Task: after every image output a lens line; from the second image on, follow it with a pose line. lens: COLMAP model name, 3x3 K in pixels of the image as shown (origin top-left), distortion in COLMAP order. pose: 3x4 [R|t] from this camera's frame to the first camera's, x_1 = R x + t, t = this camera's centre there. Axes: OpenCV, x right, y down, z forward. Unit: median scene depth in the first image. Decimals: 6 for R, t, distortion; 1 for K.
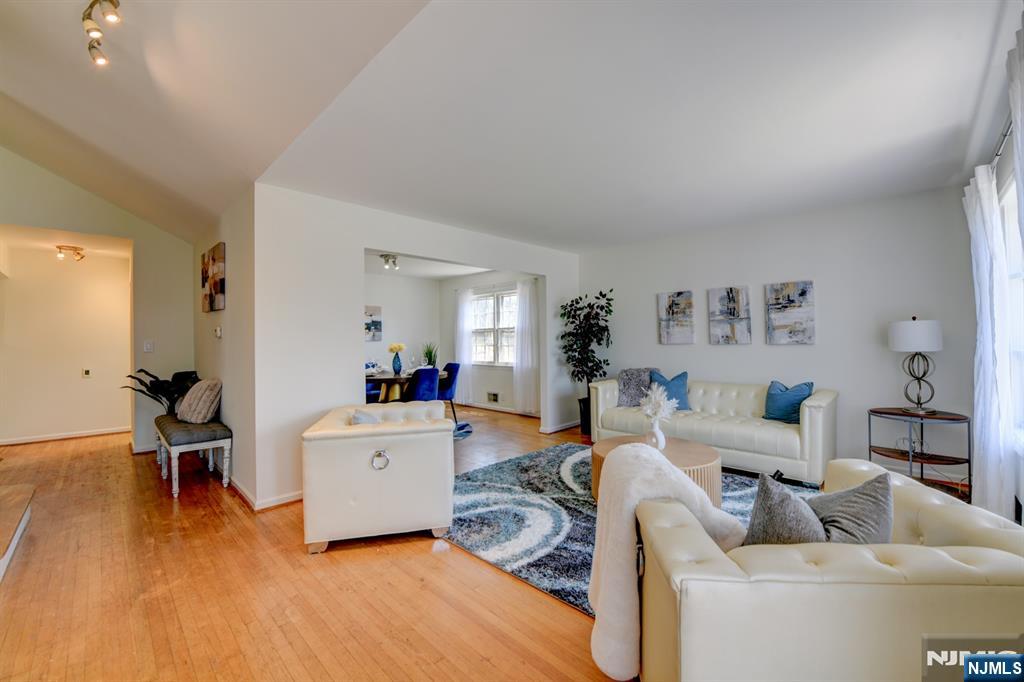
lens RADIAL K [[420.1, 0, 520.7], [0, 420.1, 339.4], [0, 0, 1]] dist [-0.010973, -0.004682]
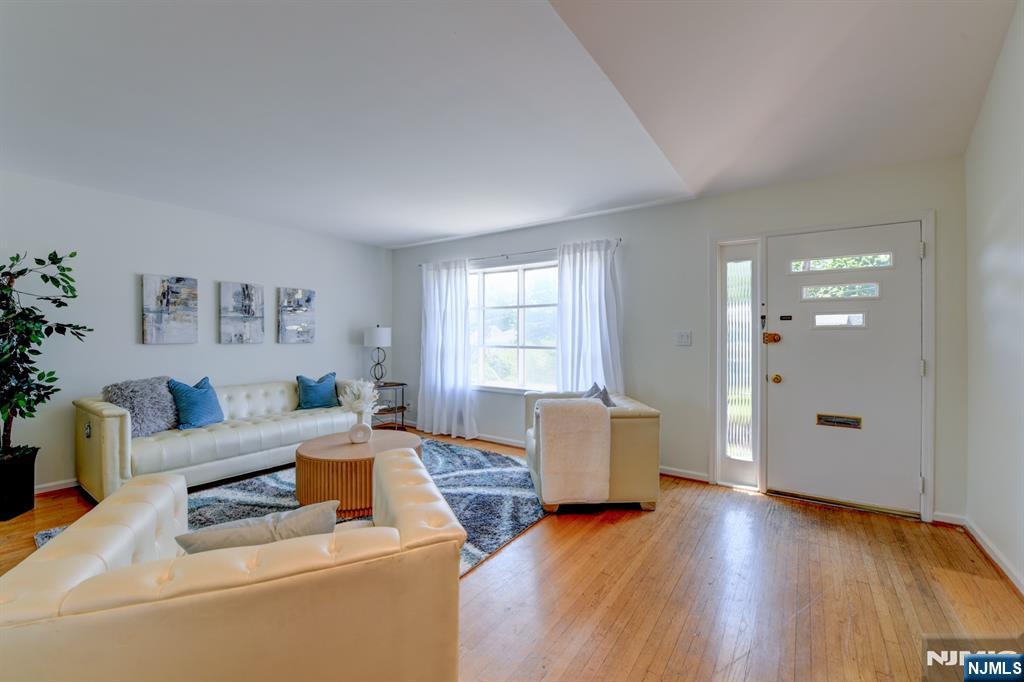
lens RADIAL K [[420.1, 0, 520.7], [0, 420.1, 339.4], [0, 0, 1]] dist [-0.010973, -0.004682]
pose [[-0.186853, 0.006657, 0.982365, -0.545677], [0.000975, 0.999978, -0.006591, 0.009063], [-0.982387, -0.000274, -0.186856, 0.563644]]
